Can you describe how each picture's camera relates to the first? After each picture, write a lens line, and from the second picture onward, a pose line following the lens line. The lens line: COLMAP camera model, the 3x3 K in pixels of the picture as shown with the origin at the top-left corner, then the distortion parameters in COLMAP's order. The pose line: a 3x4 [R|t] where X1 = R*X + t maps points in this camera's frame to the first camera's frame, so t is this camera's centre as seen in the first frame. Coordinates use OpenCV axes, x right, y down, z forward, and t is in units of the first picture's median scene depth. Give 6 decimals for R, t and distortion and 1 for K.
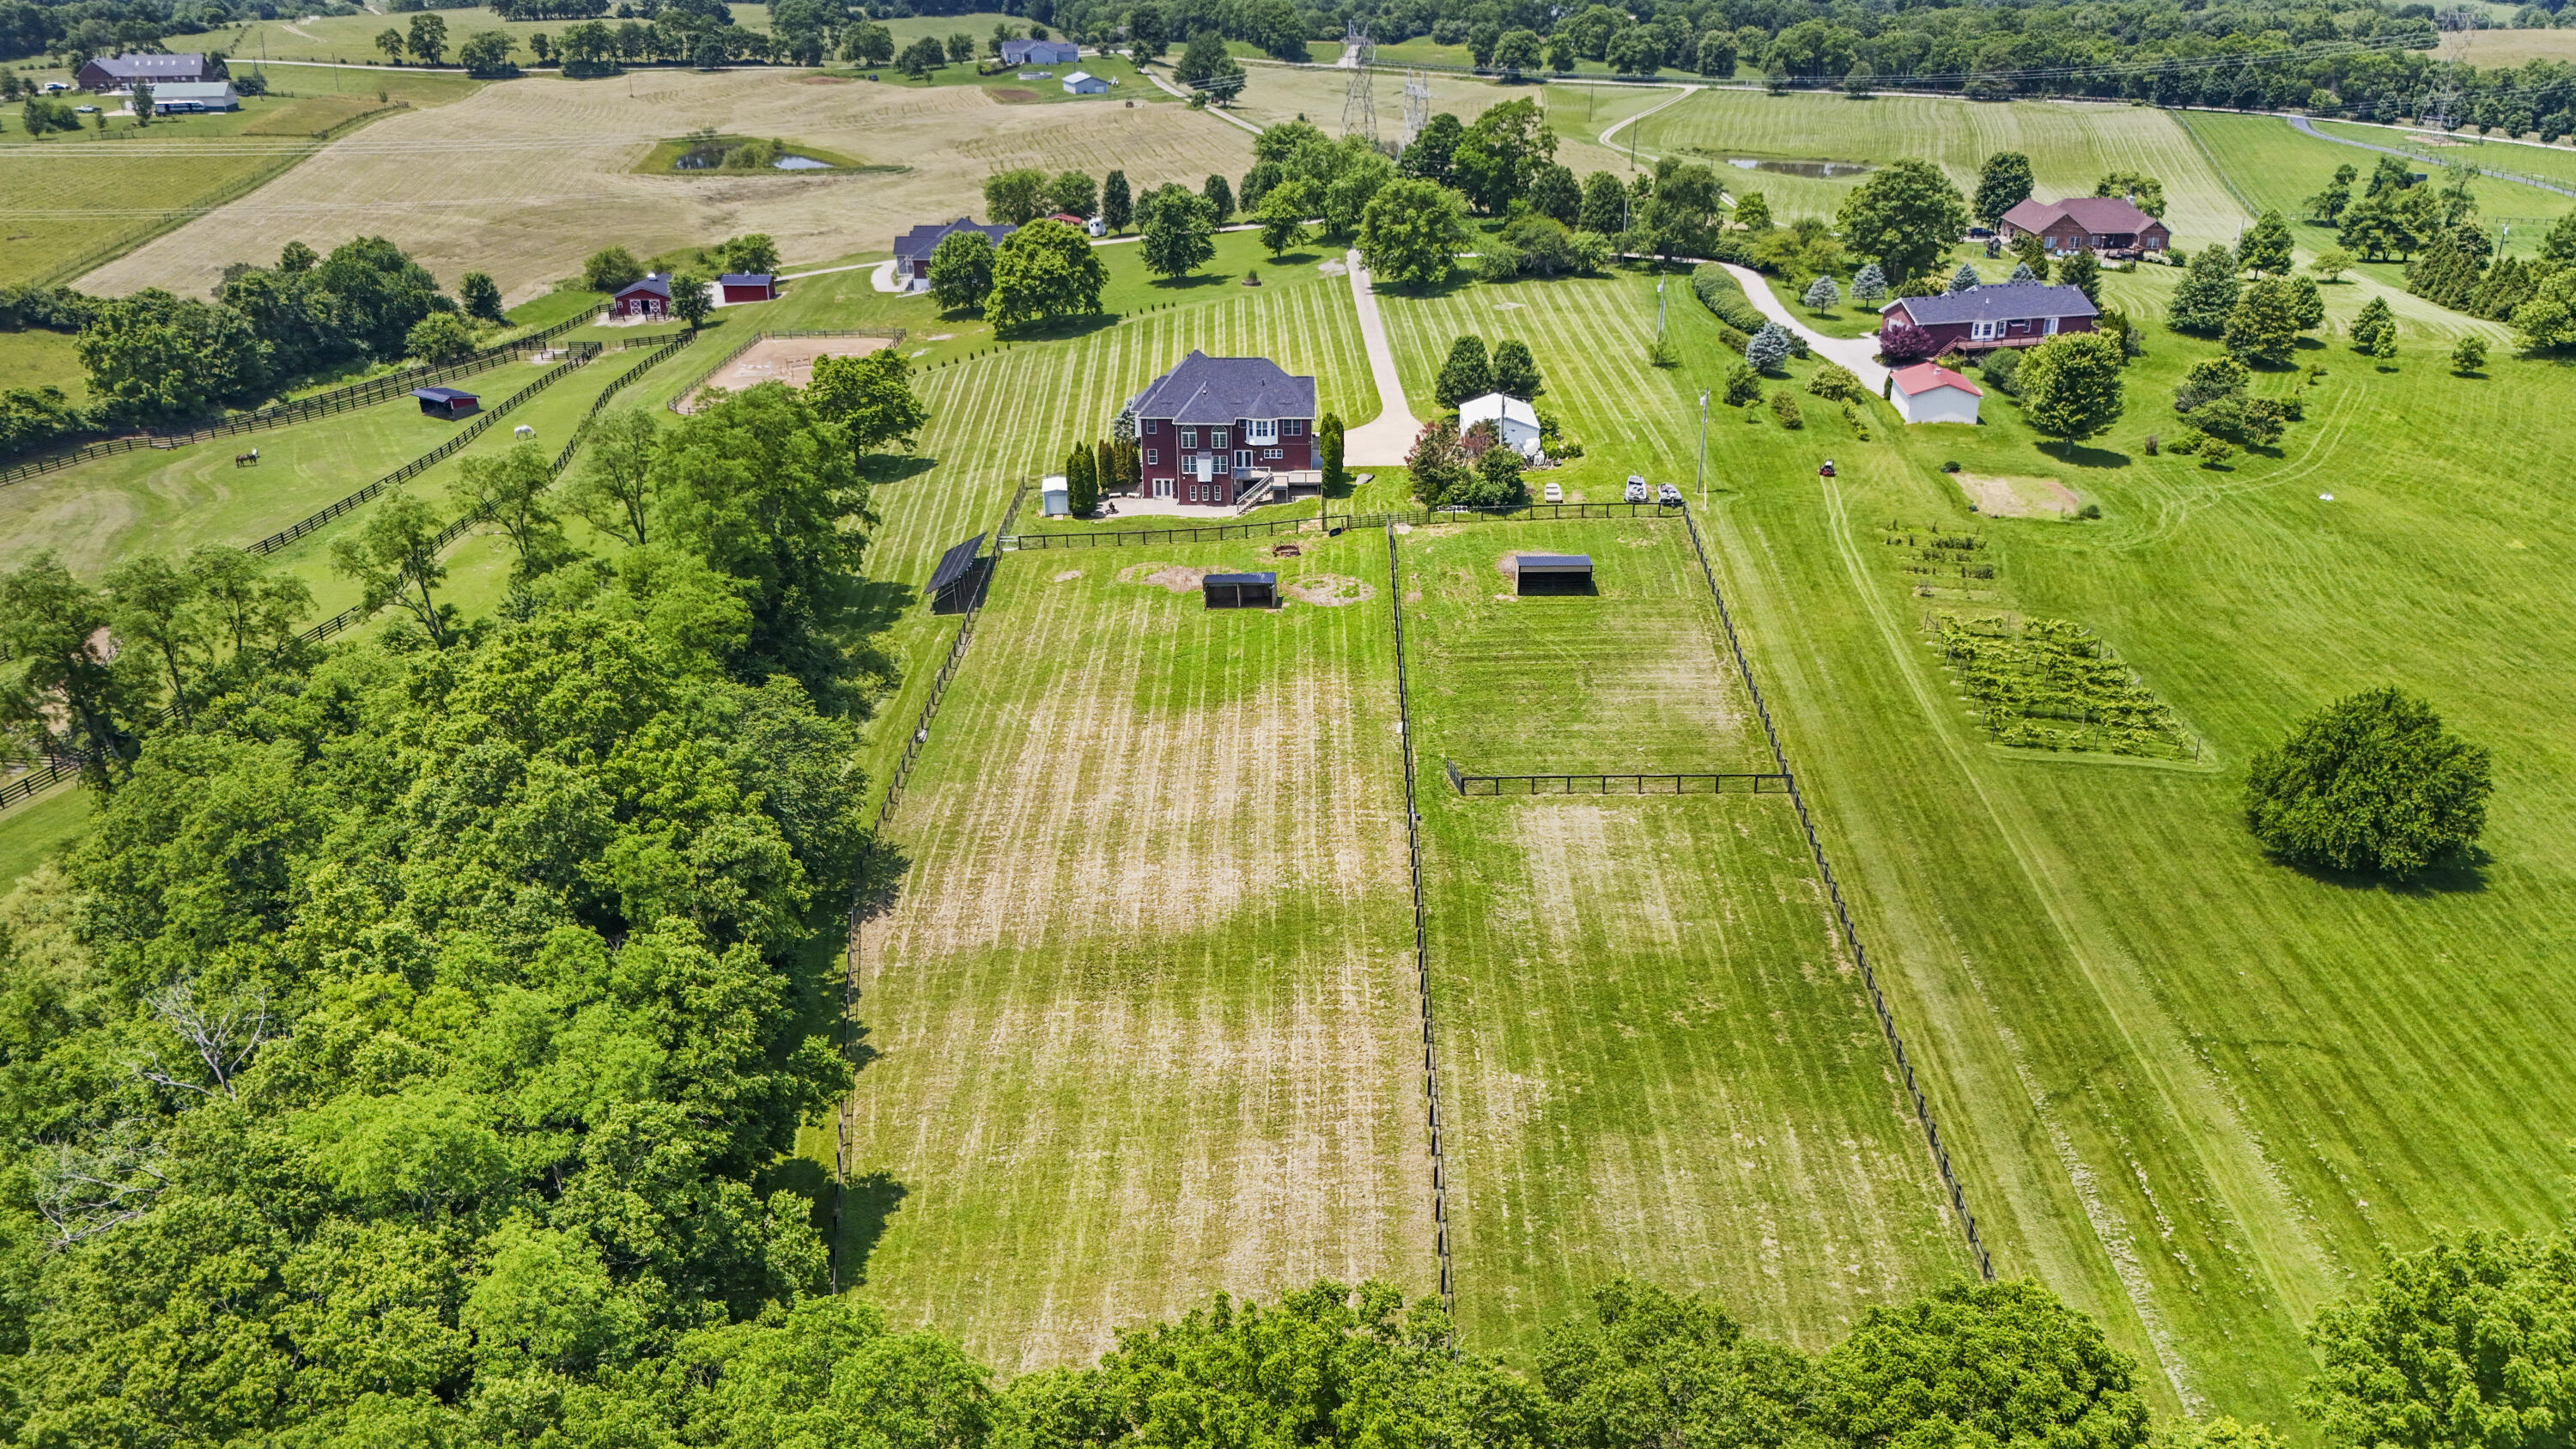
lens RADIAL K [[1911.3, 0, 1292.2], [0, 1911.3, 717.3], [0, 0, 1]] dist [0.054964, -0.046821]
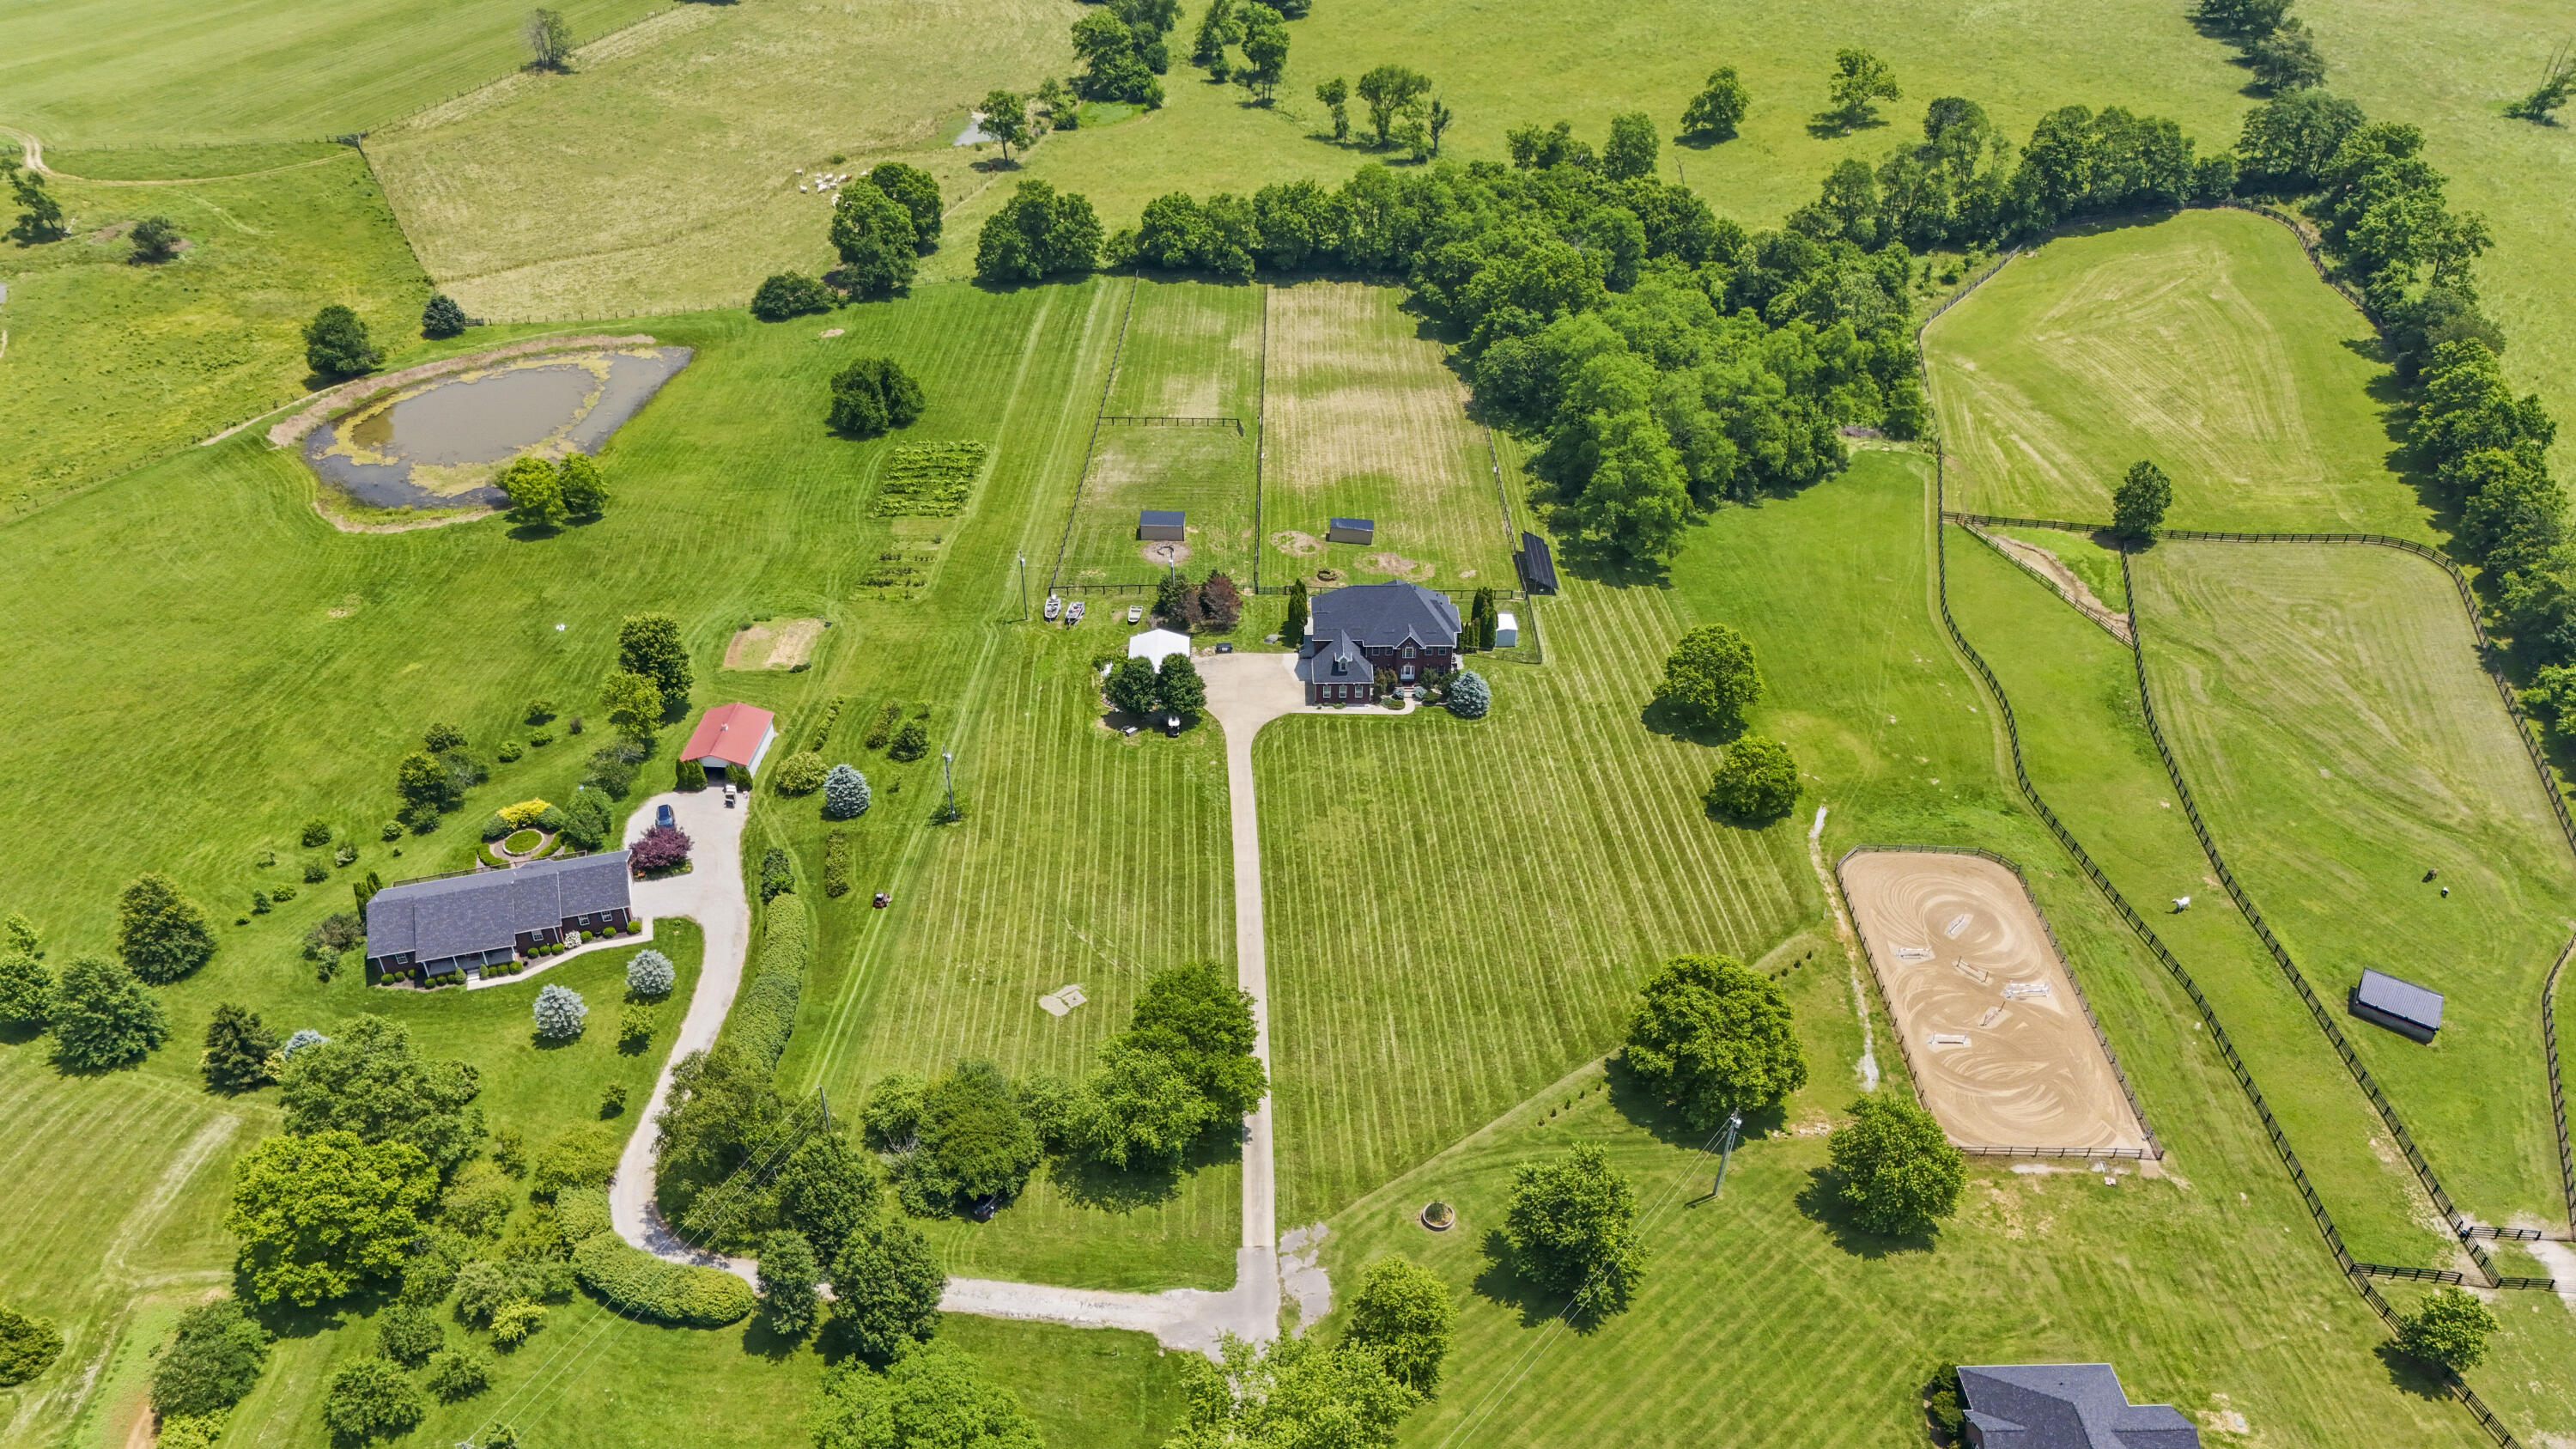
lens RADIAL K [[1869.5, 0, 1282.0], [0, 1869.5, 757.9], [0, 0, 1]] dist [0.075385, -0.070142]
pose [[-0.999842, 0.010141, -0.014626, 0.038230], [-0.007545, 0.502776, 0.864384, -0.894327], [0.016119, 0.864357, -0.502620, 1.296598]]
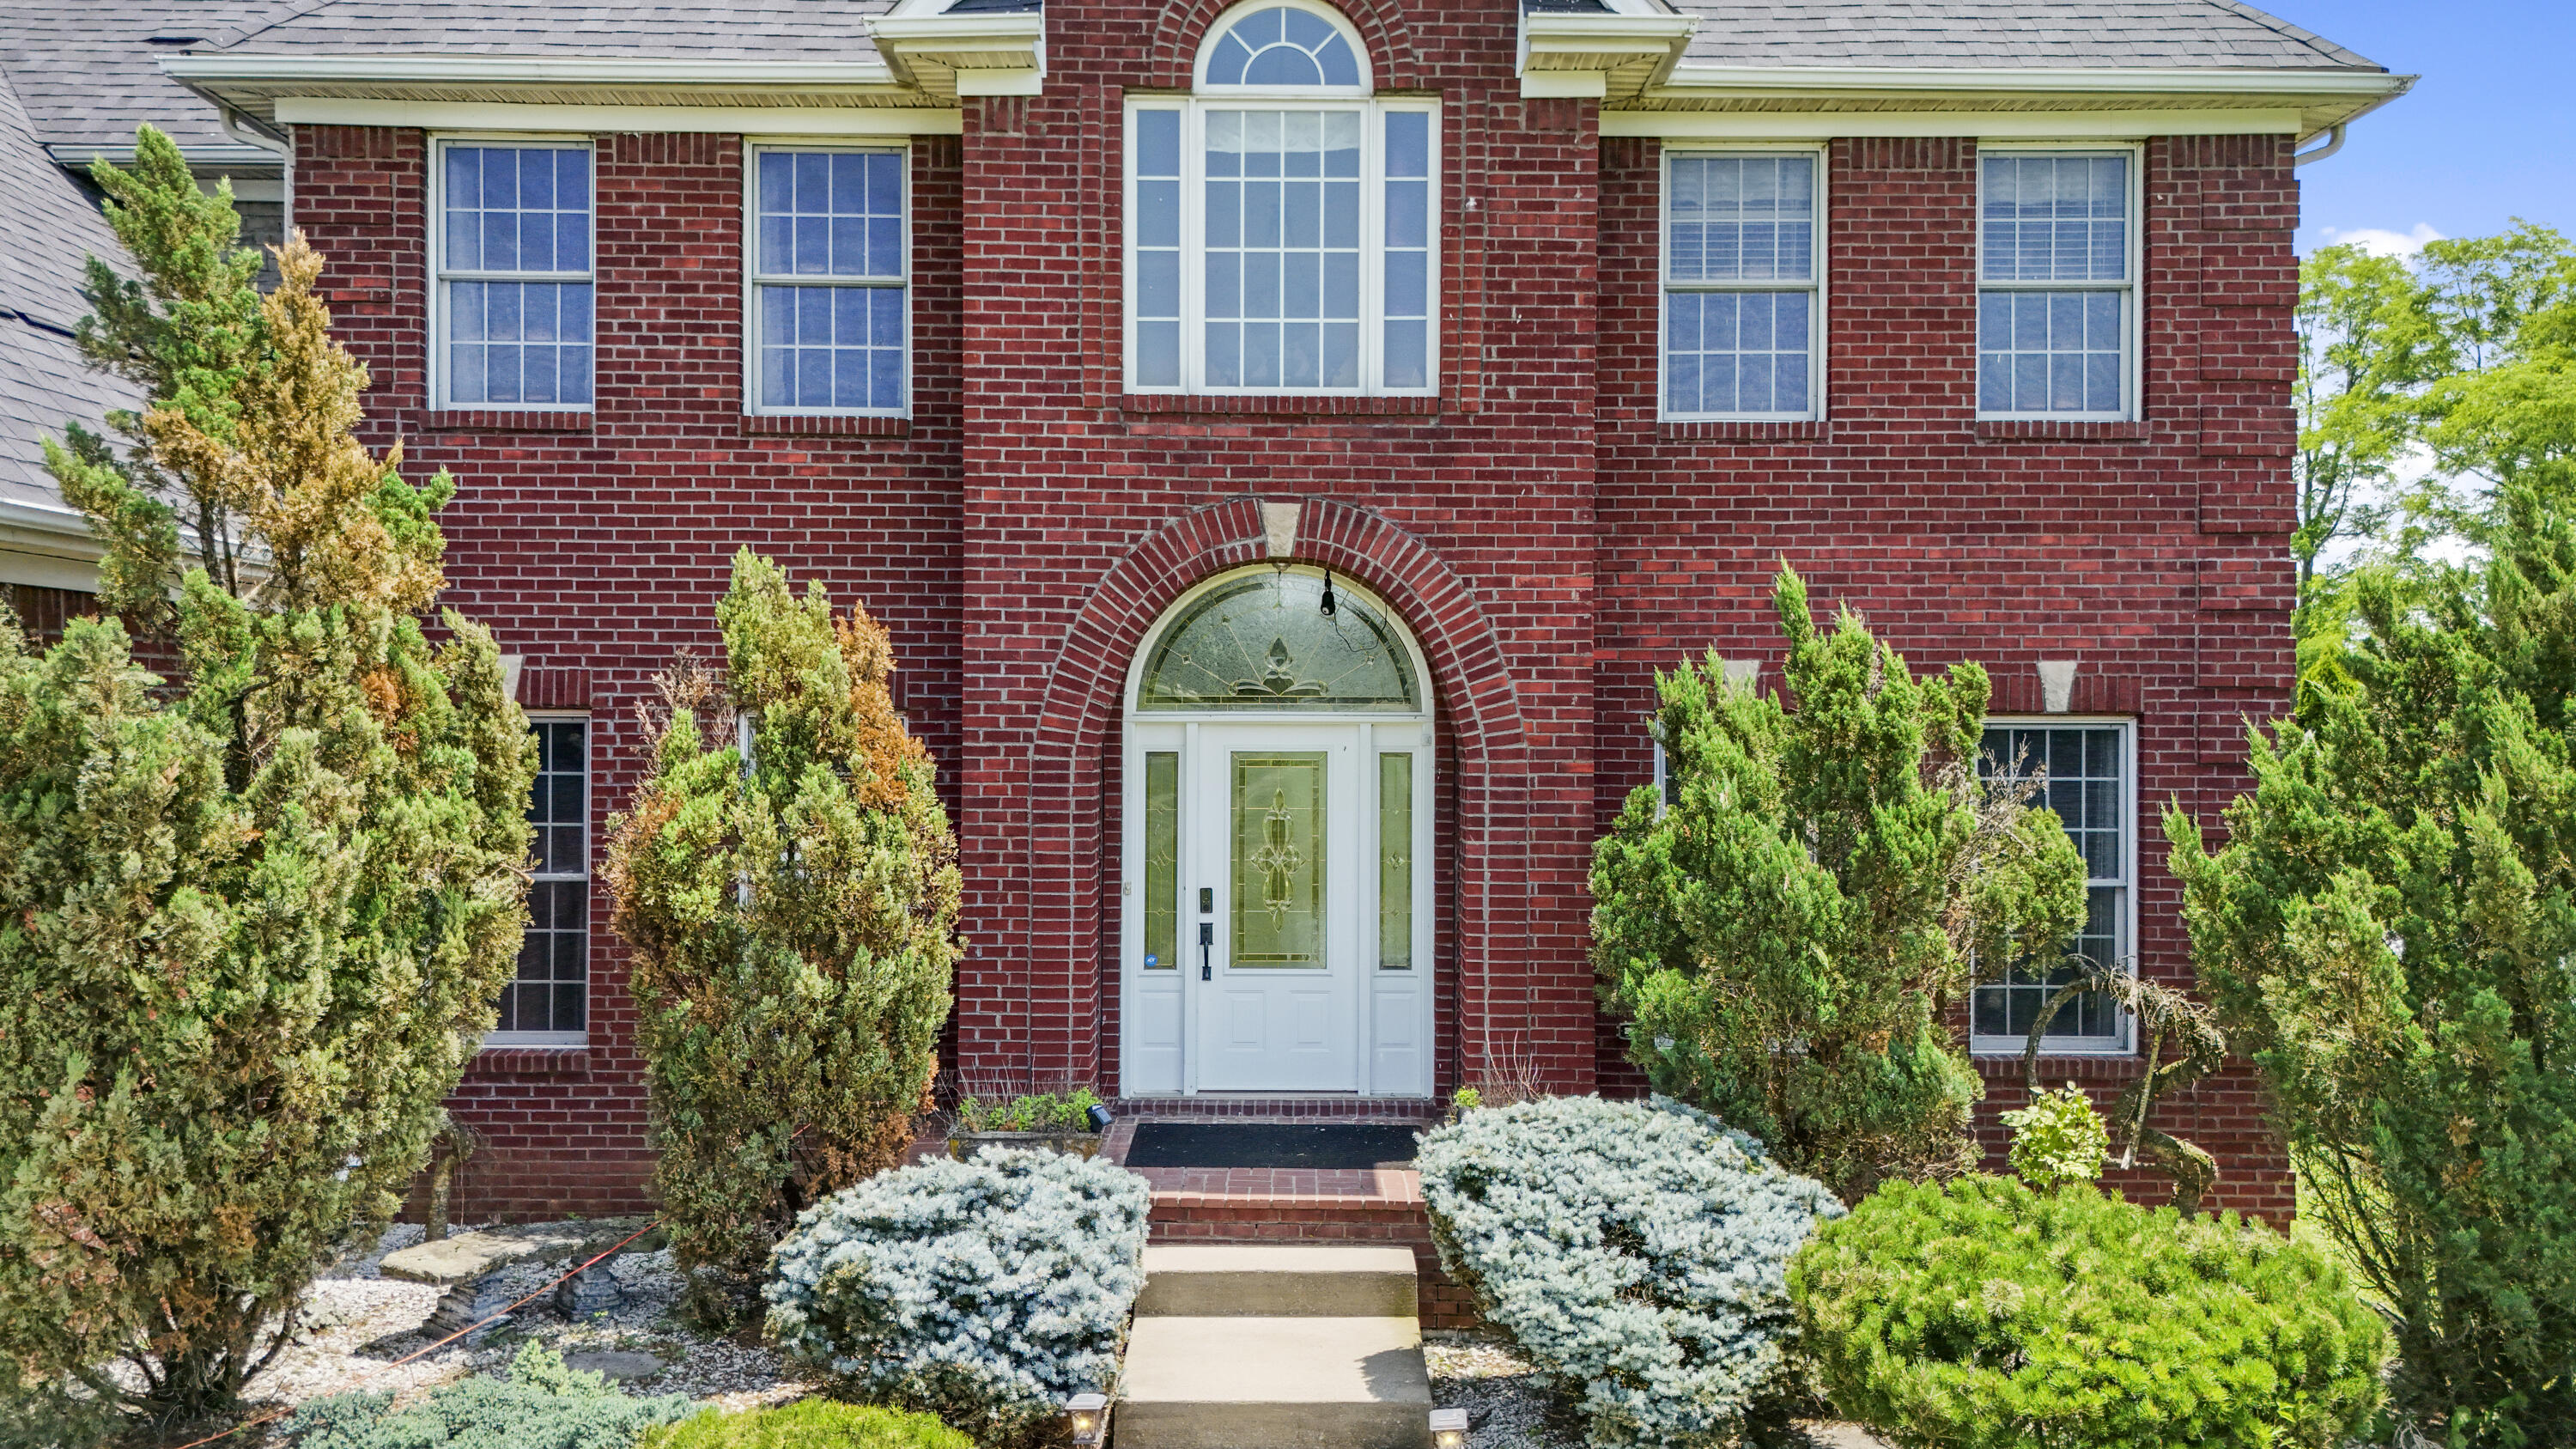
lens RADIAL K [[1889.2, 0, 1288.0], [0, 1889.2, 724.5], [0, 0, 1]] dist [0.068216, -0.069530]
pose [[-0.999965, -0.003442, -0.007606, -0.037566], [-0.006100, 0.923213, 0.384240, -0.138242], [0.005699, 0.384273, -0.923202, 0.833512]]
